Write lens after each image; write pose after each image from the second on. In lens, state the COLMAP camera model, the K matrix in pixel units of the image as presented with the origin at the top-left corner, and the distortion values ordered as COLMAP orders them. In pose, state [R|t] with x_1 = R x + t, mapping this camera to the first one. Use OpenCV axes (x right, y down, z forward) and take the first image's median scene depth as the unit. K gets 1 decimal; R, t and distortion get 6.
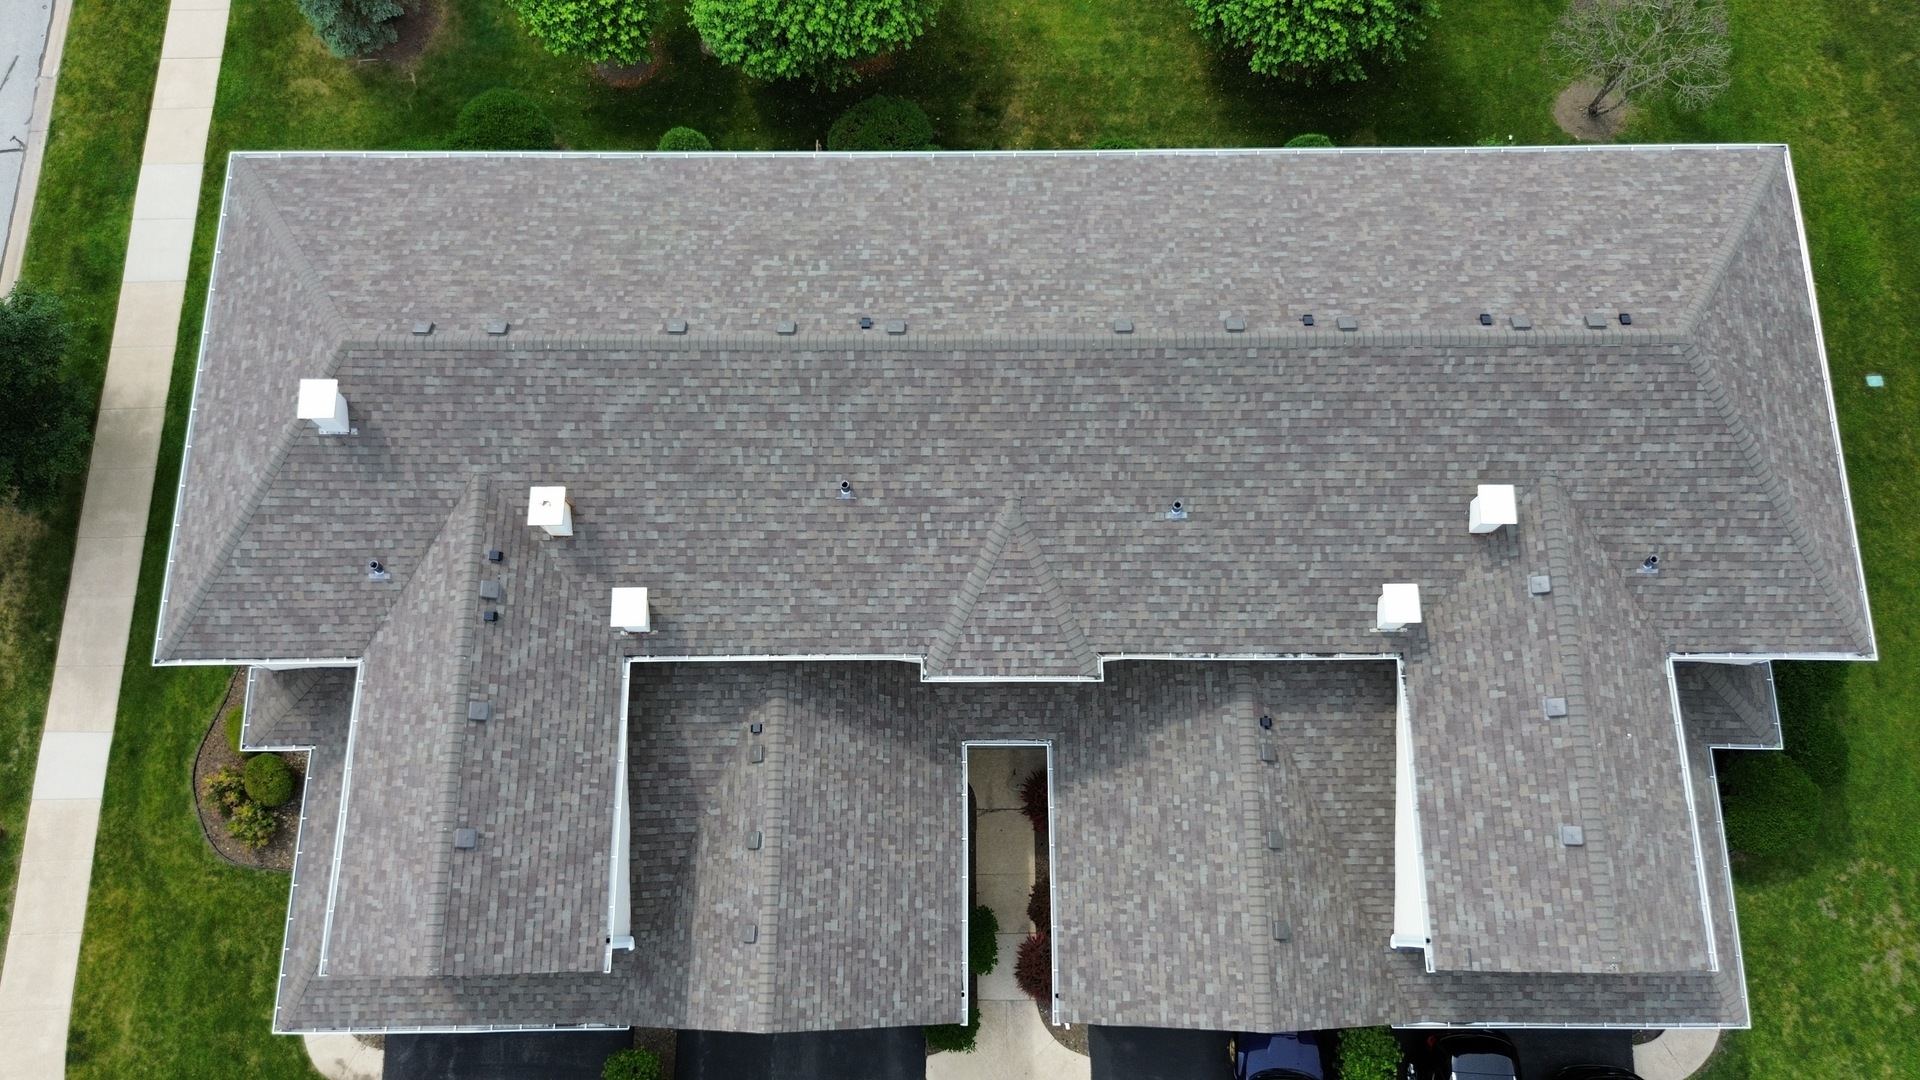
lens RADIAL K [[1361.8, 0, 966.7], [0, 1361.8, 546.0], [0, 0, 1]] dist [0.063462, -0.070284]
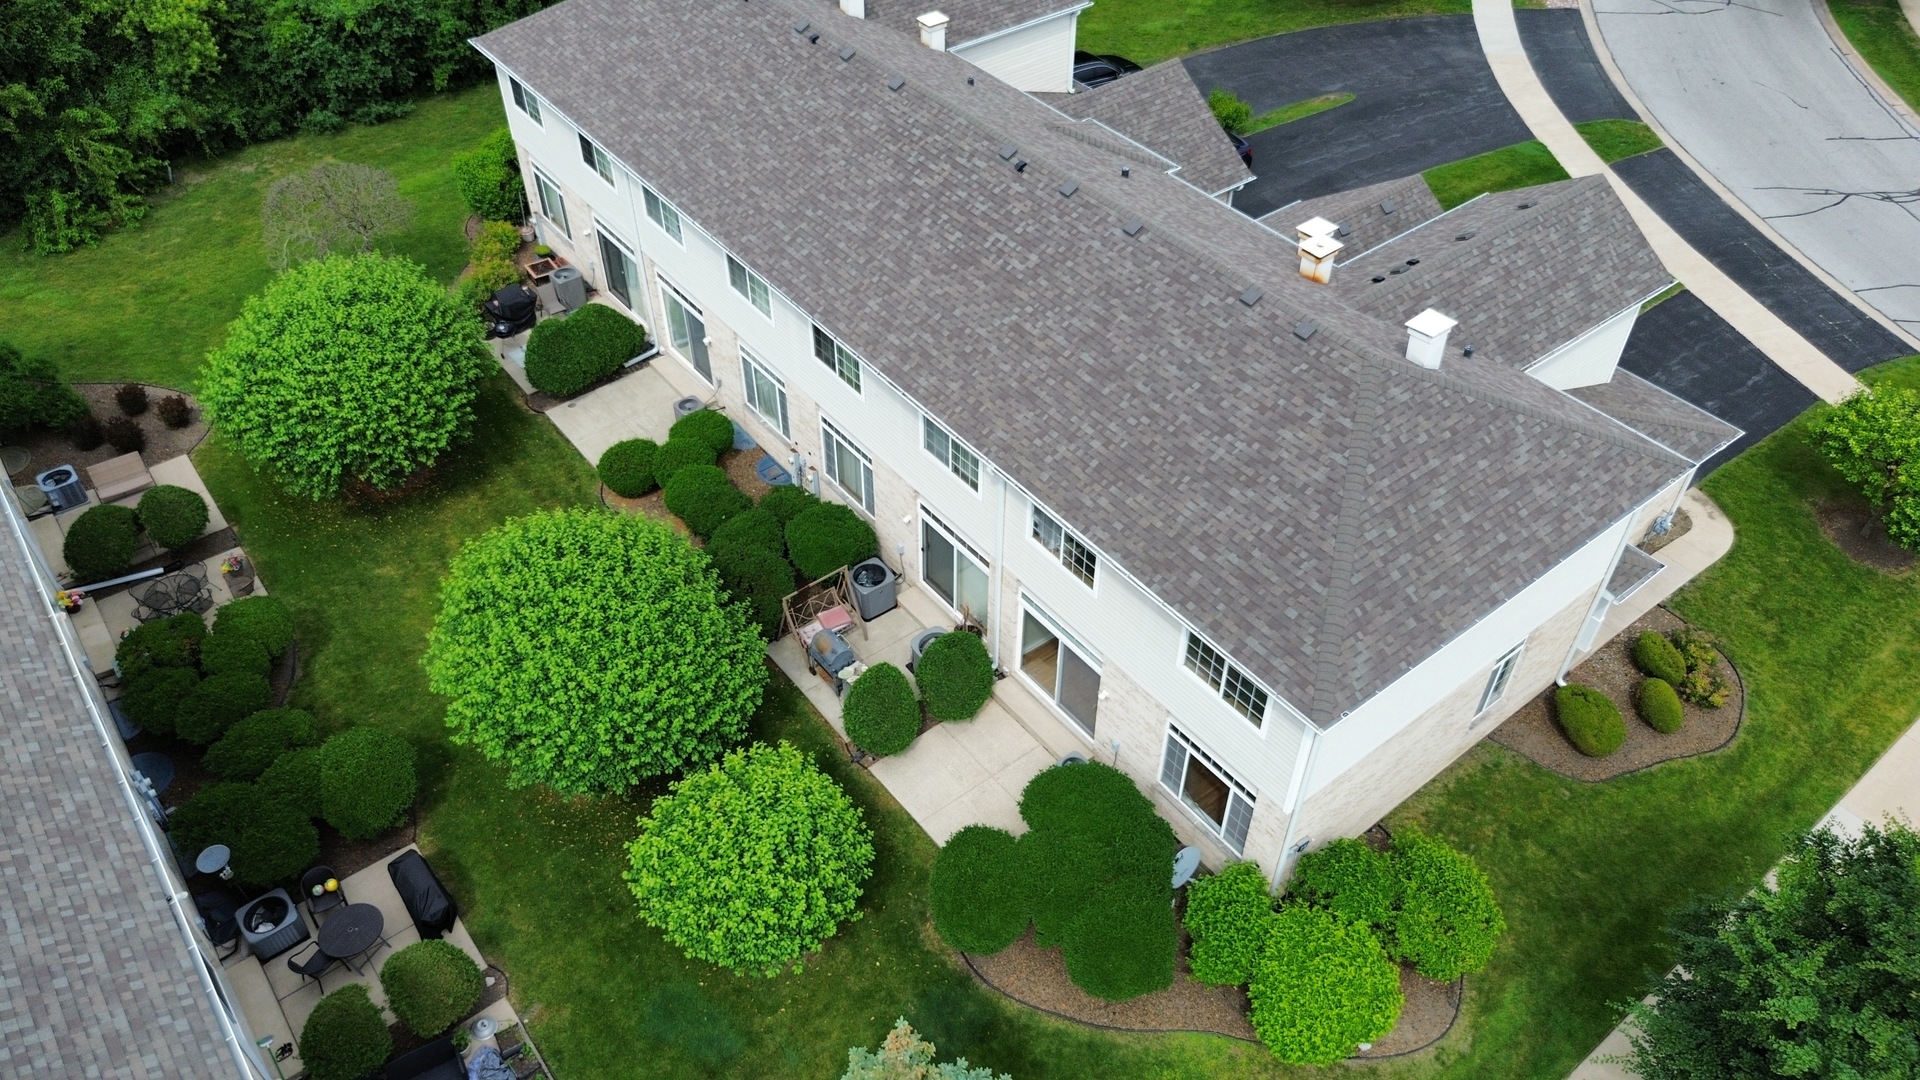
lens RADIAL K [[1361.8, 0, 960.8], [0, 1361.8, 540.2], [0, 0, 1]] dist [0.063462, -0.070284]
pose [[-0.616149, -0.543401, 0.570154, -0.879642], [0.758183, -0.213118, 0.616229, -0.985903], [-0.213349, 0.811971, 0.543310, 0.615926]]
